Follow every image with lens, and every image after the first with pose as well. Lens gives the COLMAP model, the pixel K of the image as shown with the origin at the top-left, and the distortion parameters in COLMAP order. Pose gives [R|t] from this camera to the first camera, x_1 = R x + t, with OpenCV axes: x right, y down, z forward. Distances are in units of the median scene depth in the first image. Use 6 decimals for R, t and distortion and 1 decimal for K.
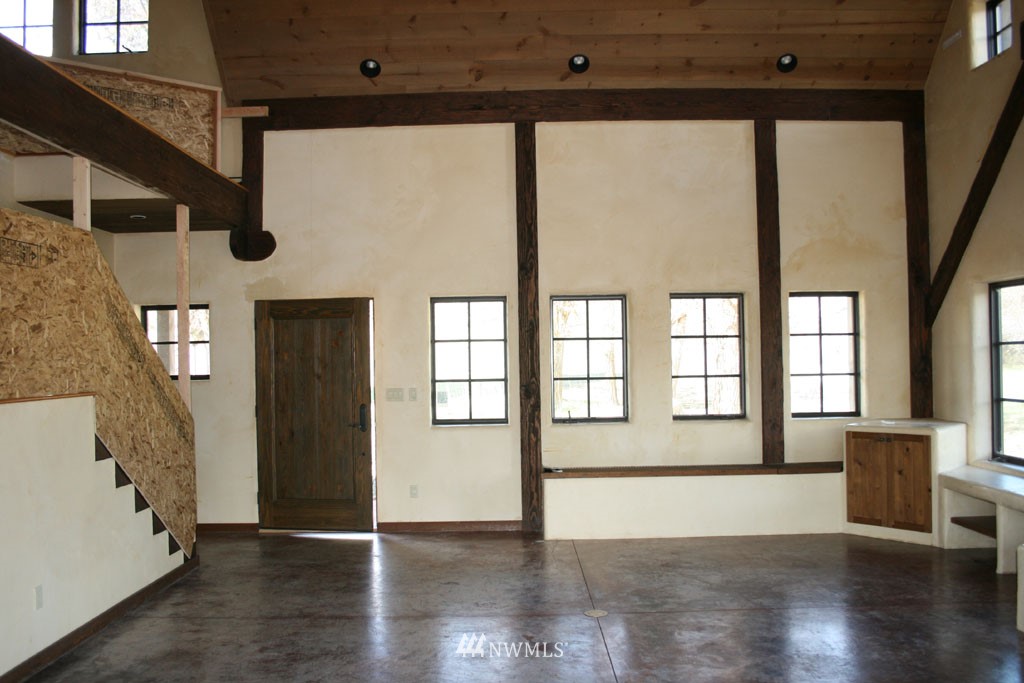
lens RADIAL K [[897.6, 0, 512.0], [0, 897.6, 341.5], [0, 0, 1]] dist [-0.006922, -0.007251]
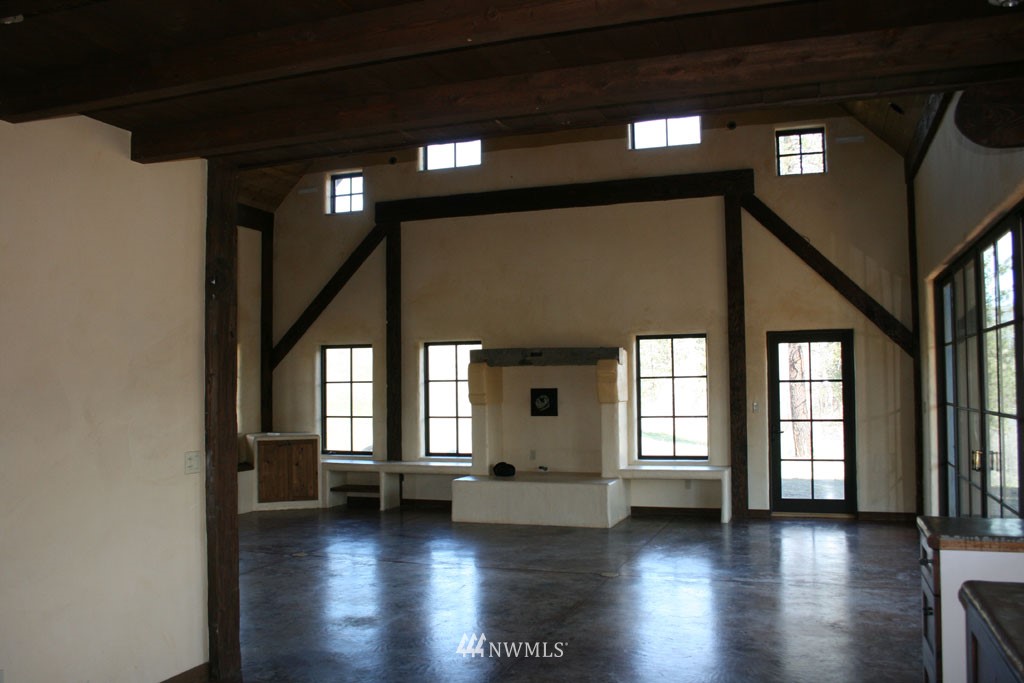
lens RADIAL K [[897.6, 0, 512.0], [0, 897.6, 341.5], [0, 0, 1]] dist [-0.006922, -0.007251]
pose [[0.332972, 0.060878, 0.940970, -0.916361], [-0.011940, 0.998106, -0.060350, 0.023238], [-0.942861, 0.008860, 0.333068, 0.130591]]
